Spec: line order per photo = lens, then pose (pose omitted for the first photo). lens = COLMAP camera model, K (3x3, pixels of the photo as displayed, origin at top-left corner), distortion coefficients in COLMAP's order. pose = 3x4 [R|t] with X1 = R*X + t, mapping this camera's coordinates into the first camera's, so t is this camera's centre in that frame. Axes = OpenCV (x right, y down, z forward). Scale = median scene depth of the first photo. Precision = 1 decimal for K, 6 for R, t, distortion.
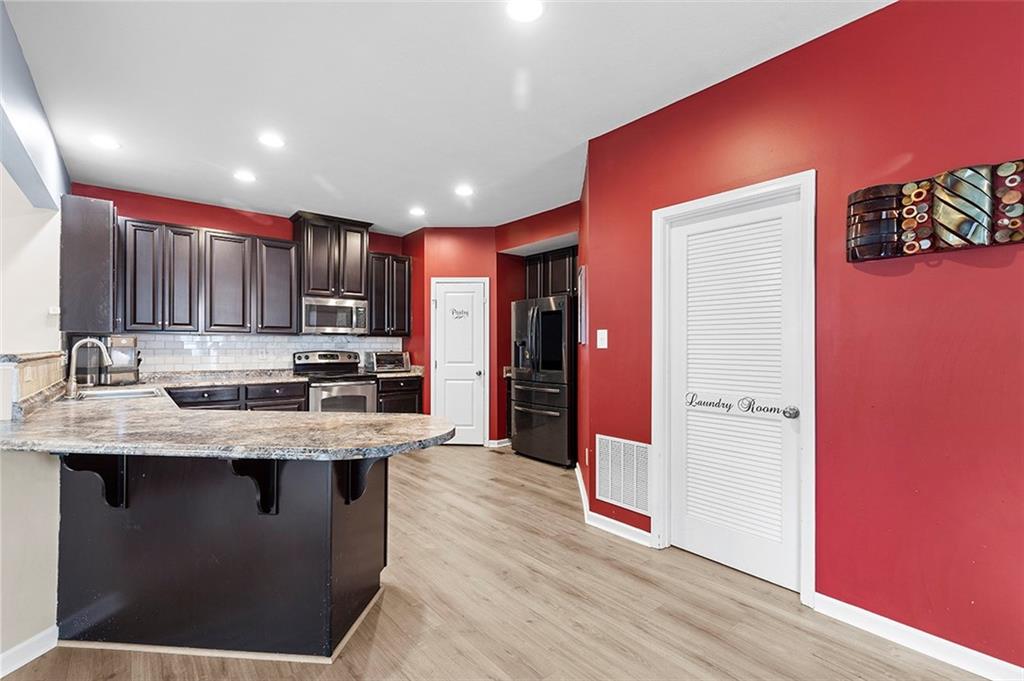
lens RADIAL K [[454.8, 0, 512.0], [0, 454.8, 340.5], [0, 0, 1]] dist [0.000597, -0.000006]
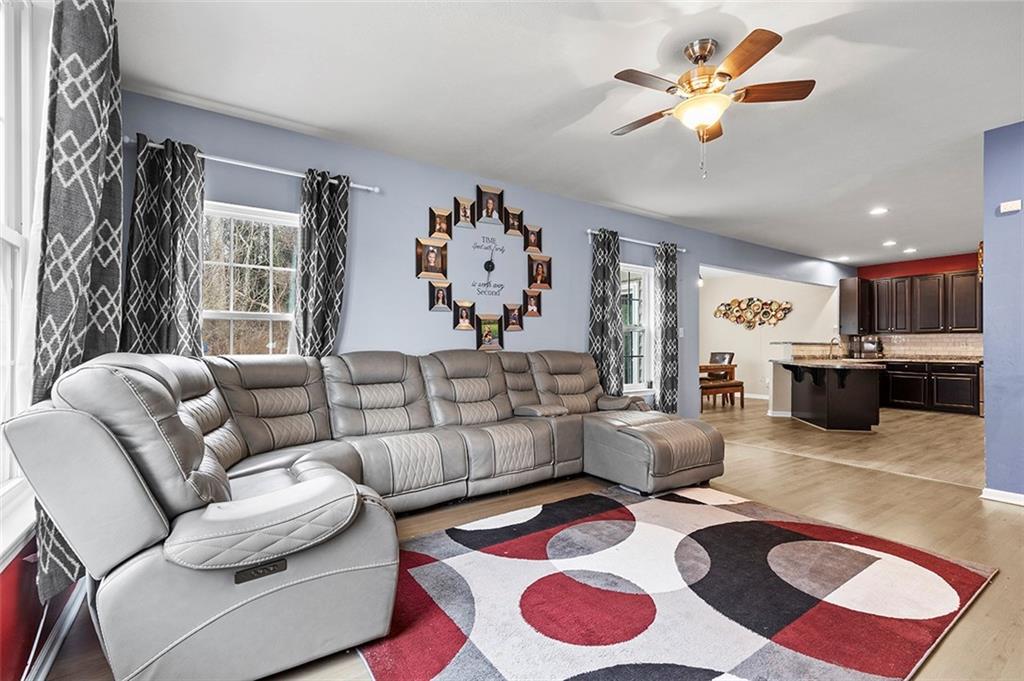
lens RADIAL K [[465.0, 0, 515.8], [0, 465.0, 345.8], [0, 0, 1]] dist [0.011132, -0.000257]
pose [[-0.087654, -0.007773, -0.996121, 1.111202], [0.006904, 0.999941, -0.008411, 0.032543], [0.996127, -0.007615, -0.087595, -0.338188]]
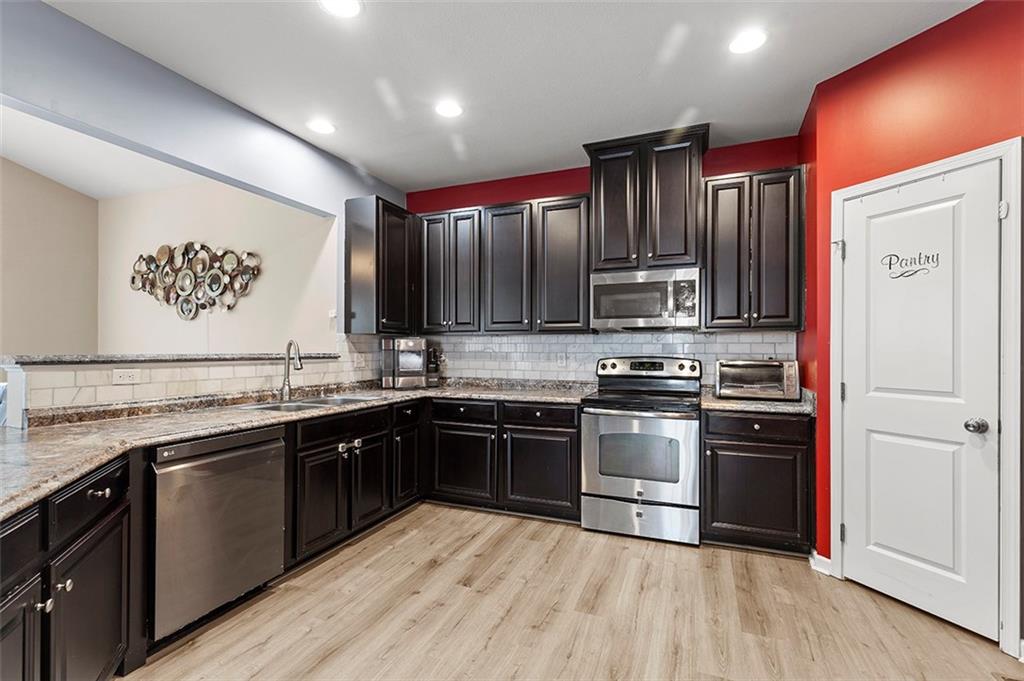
lens RADIAL K [[465.0, 0, 515.8], [0, 465.0, 345.8], [0, 0, 1]] dist [0.011132, -0.000257]
pose [[0.480222, -0.008061, -0.877110, 0.075708], [0.009217, 0.999949, -0.004144, 0.009418], [0.877099, -0.006094, 0.480272, 0.558280]]
